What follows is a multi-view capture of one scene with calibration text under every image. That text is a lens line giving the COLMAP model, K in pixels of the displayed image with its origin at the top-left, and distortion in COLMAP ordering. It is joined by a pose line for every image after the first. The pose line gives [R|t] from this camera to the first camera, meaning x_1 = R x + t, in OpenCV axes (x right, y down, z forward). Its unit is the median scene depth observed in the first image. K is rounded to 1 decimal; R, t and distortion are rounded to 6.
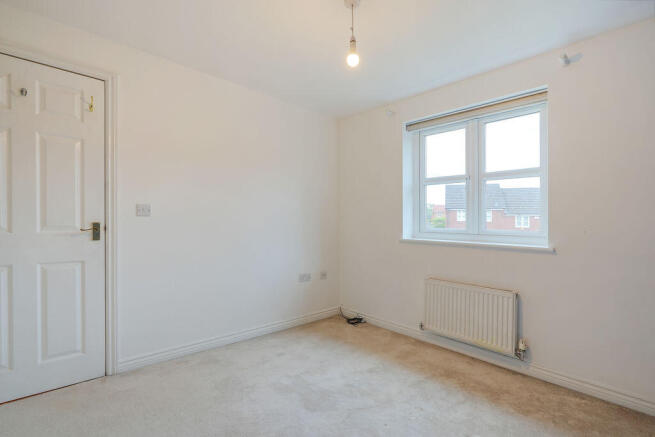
lens RADIAL K [[299.2, 0, 325.3], [0, 299.2, 218.7], [0, 0, 1]] dist [-0.001143, -0.000278]
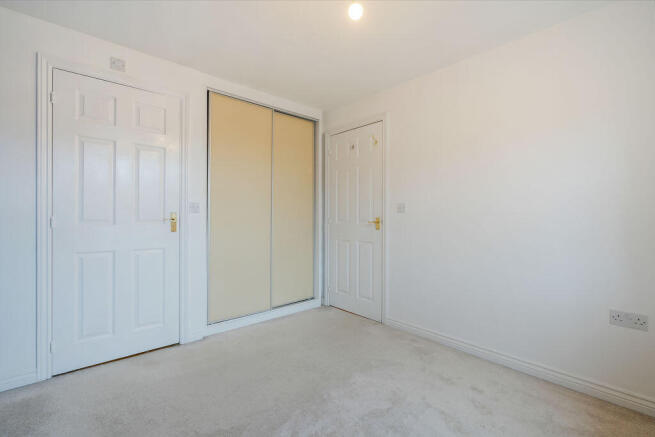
lens RADIAL K [[299.2, 0, 325.3], [0, 299.2, 218.7], [0, 0, 1]] dist [-0.001143, -0.000278]
pose [[-0.018623, -0.004166, -0.999818, 0.677800], [0.019049, 0.999808, -0.004521, 0.017138], [0.999645, -0.019130, -0.018540, 0.702615]]
